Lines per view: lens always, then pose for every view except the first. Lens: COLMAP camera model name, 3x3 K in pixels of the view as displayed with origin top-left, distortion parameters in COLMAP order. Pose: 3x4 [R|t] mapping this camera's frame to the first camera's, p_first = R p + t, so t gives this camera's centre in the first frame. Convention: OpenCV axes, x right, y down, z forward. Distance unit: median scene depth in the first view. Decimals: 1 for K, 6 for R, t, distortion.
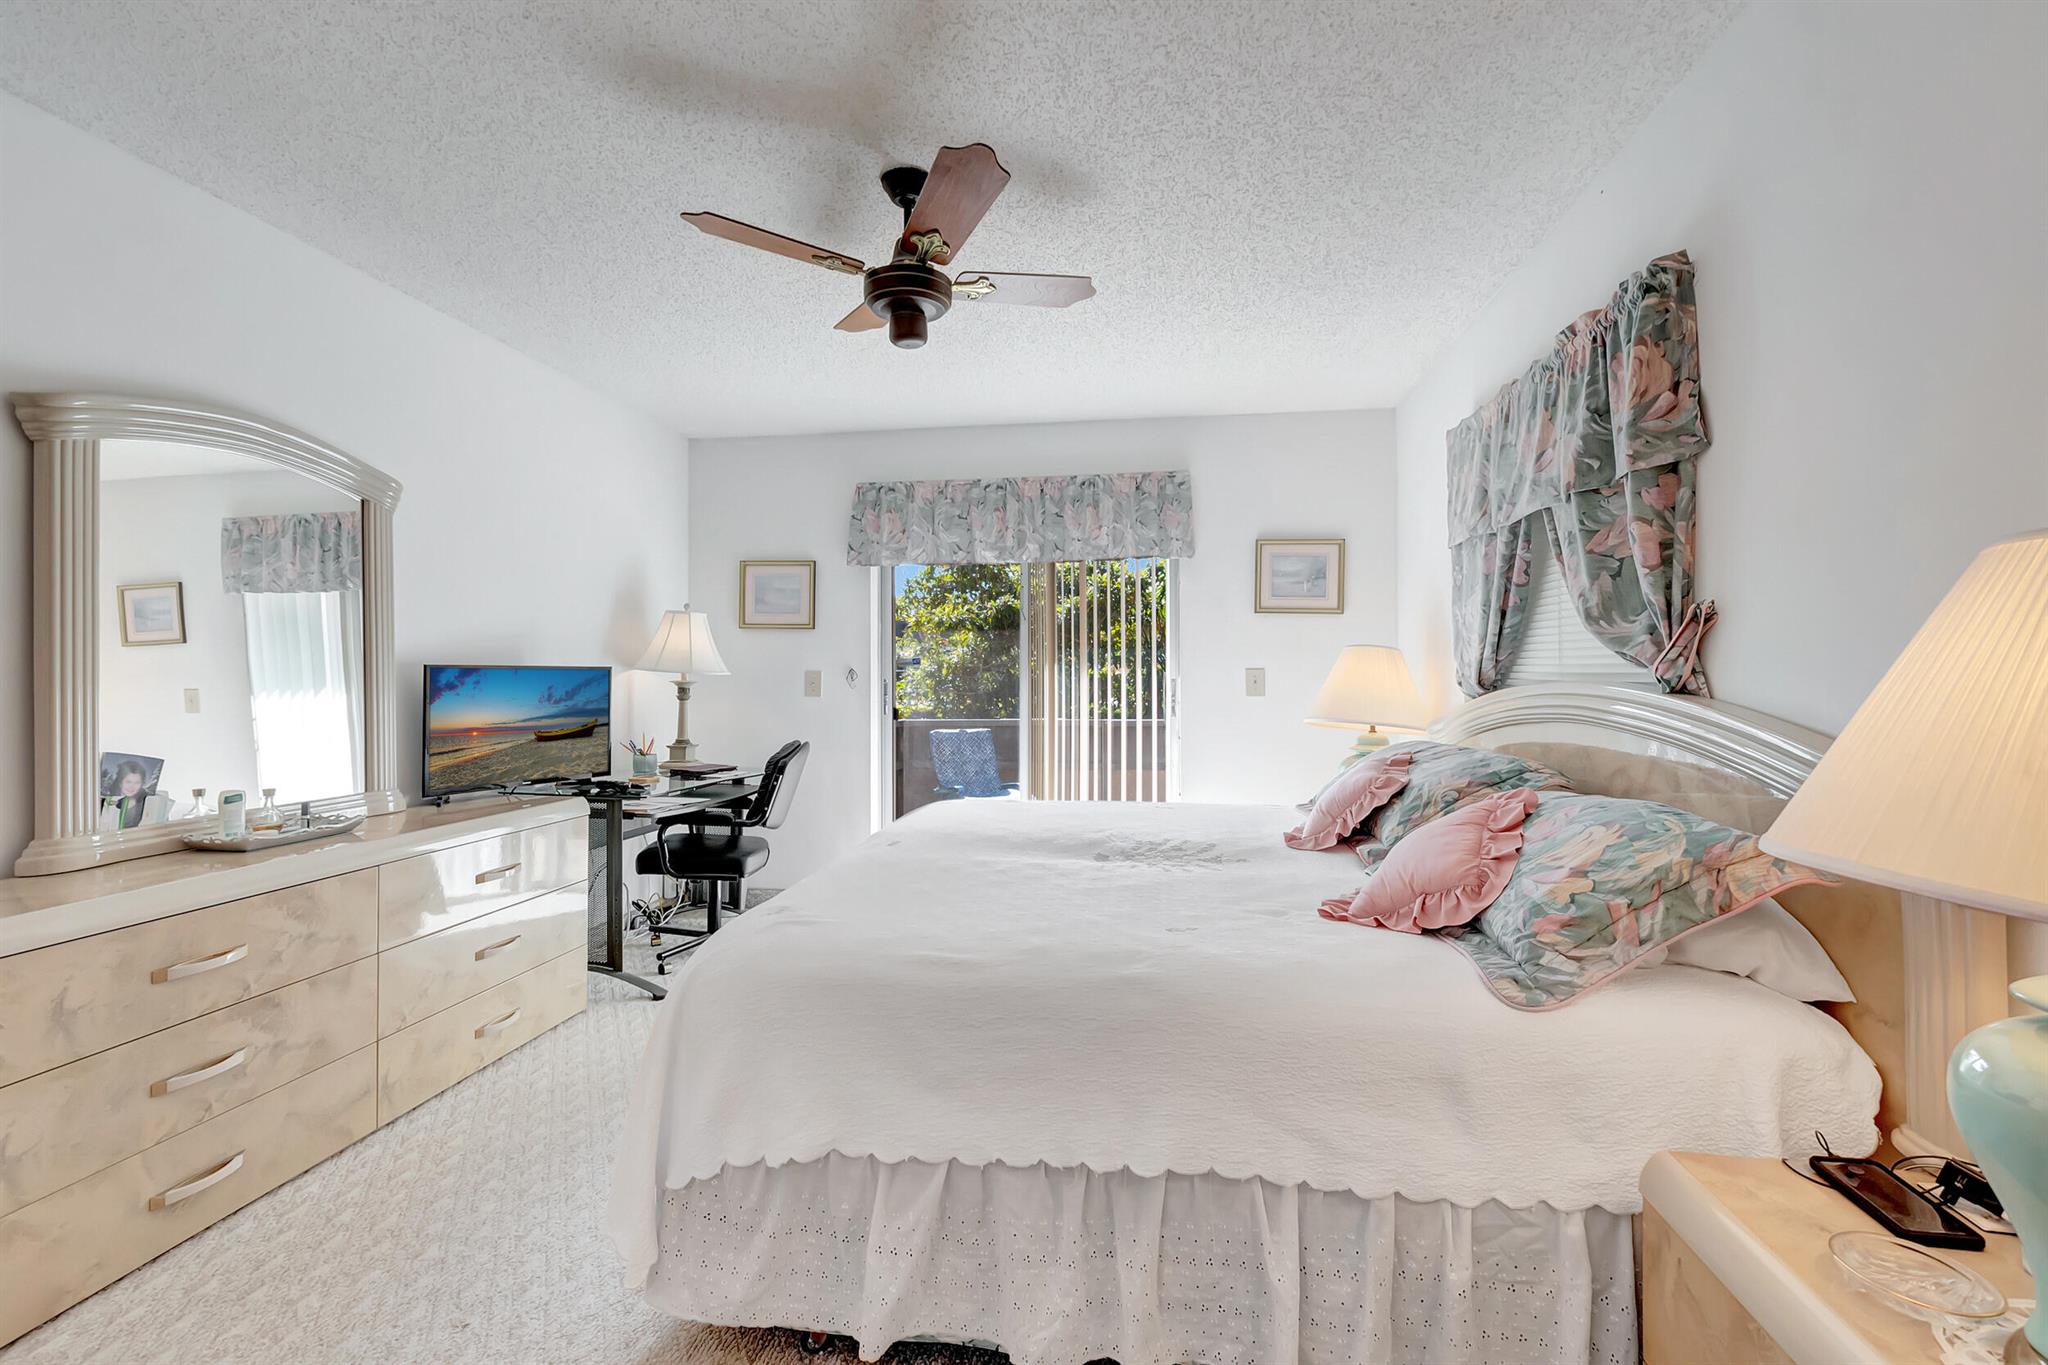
lens RADIAL K [[913.3, 0, 1024.1], [0, 913.3, 680.6], [0, 0, 1]] dist [0.003808, -0.001992]
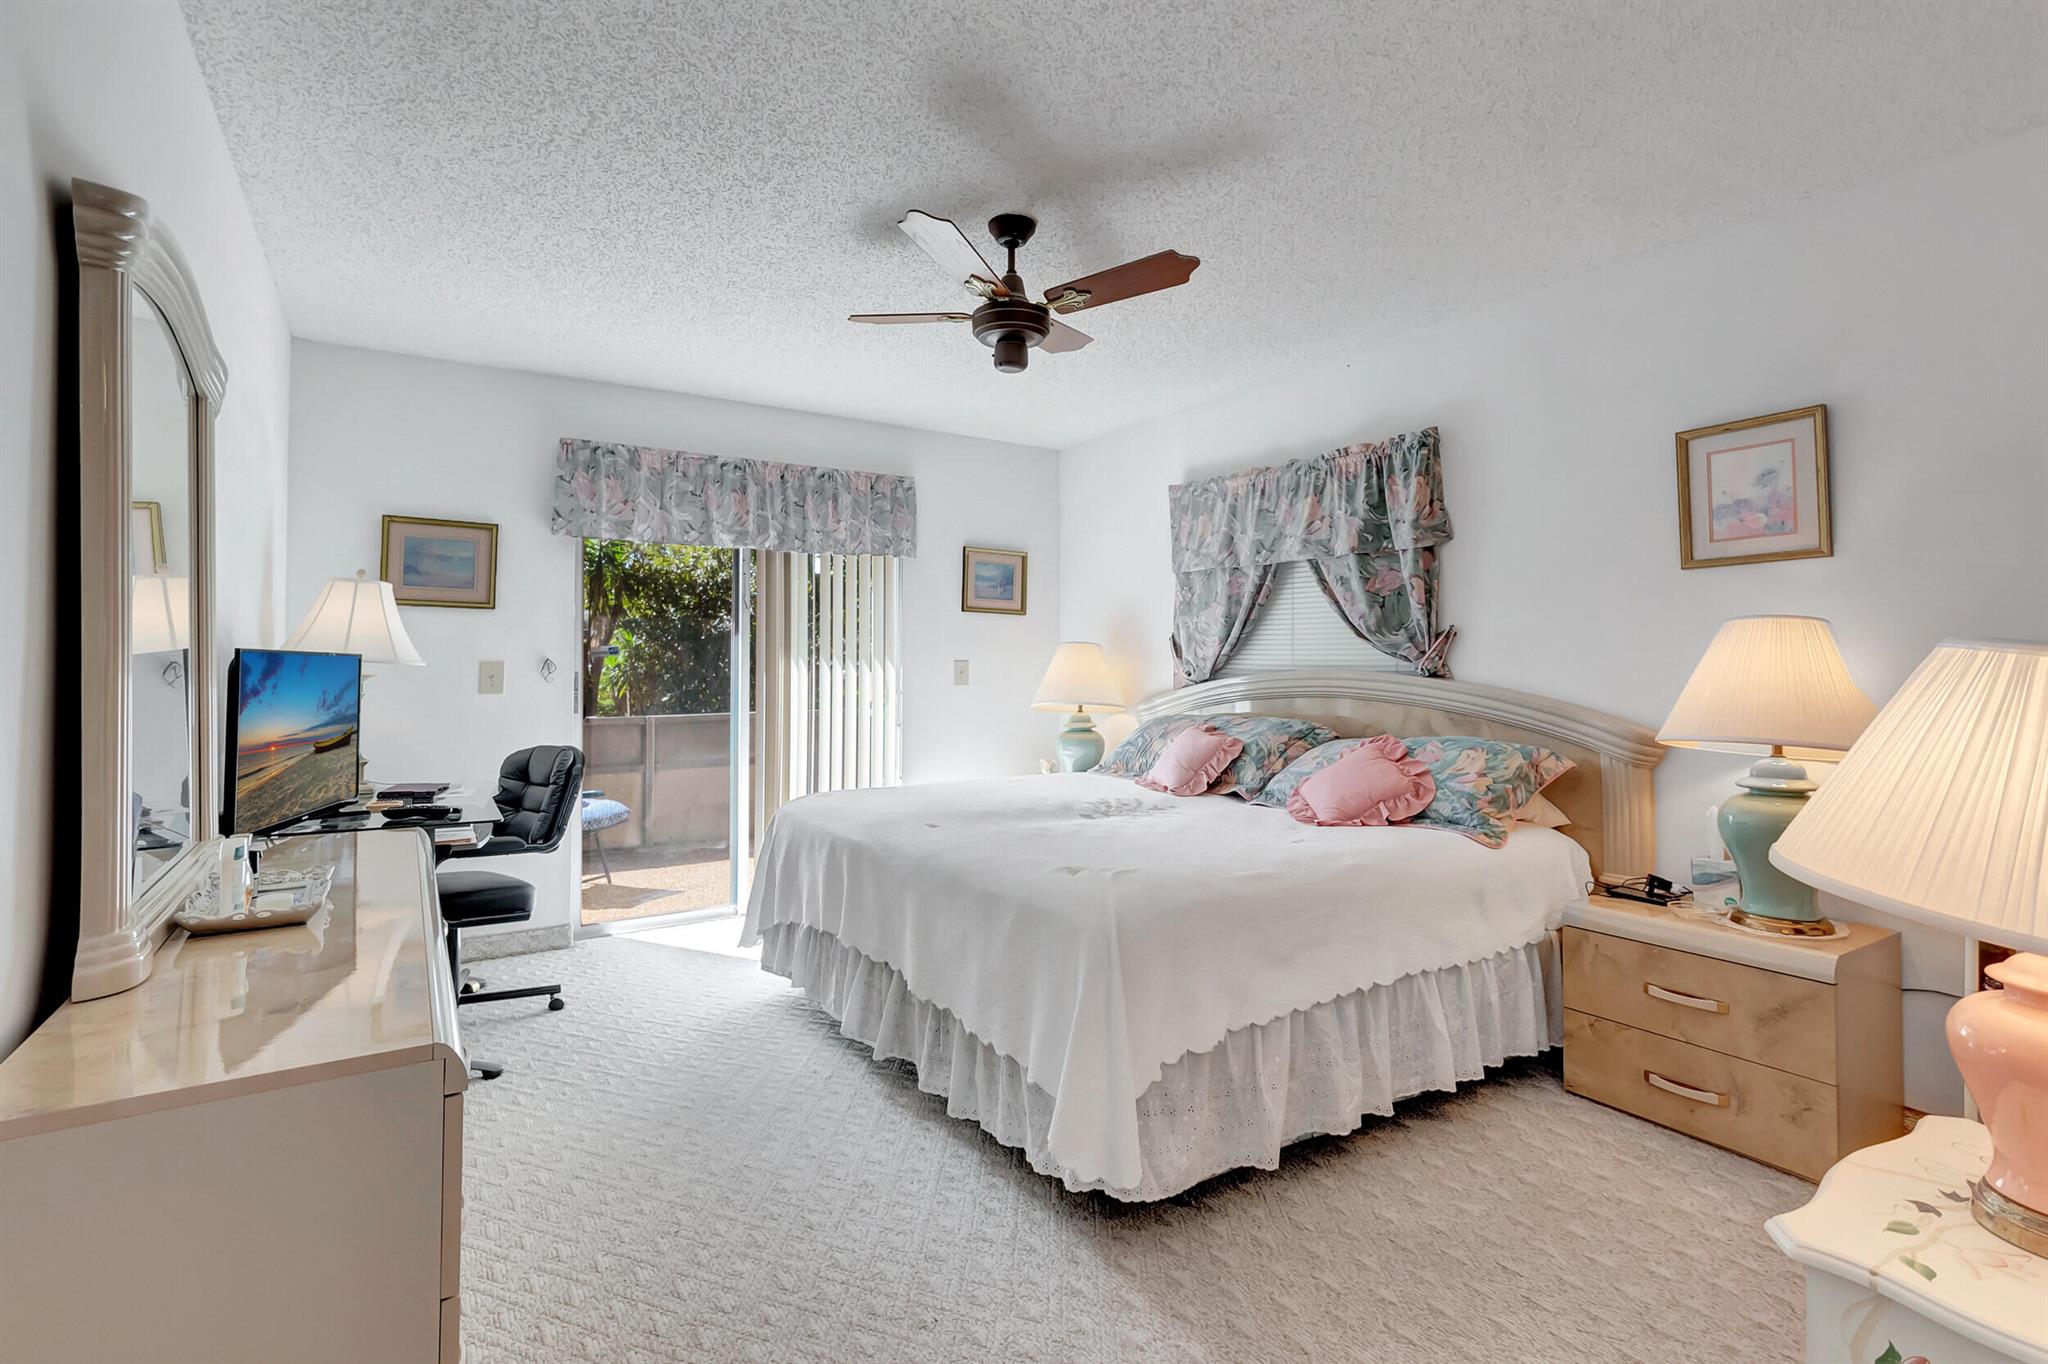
lens RADIAL K [[963.3, 0, 1027.7], [0, 963.3, 667.3], [0, 0, 1]] dist [-0.004280, 0.002067]
pose [[0.748567, 0.000997, 0.663059, -0.601386], [0.002867, 0.999985, -0.004741, 0.000872], [-0.663053, 0.005450, 0.748552, 0.071957]]
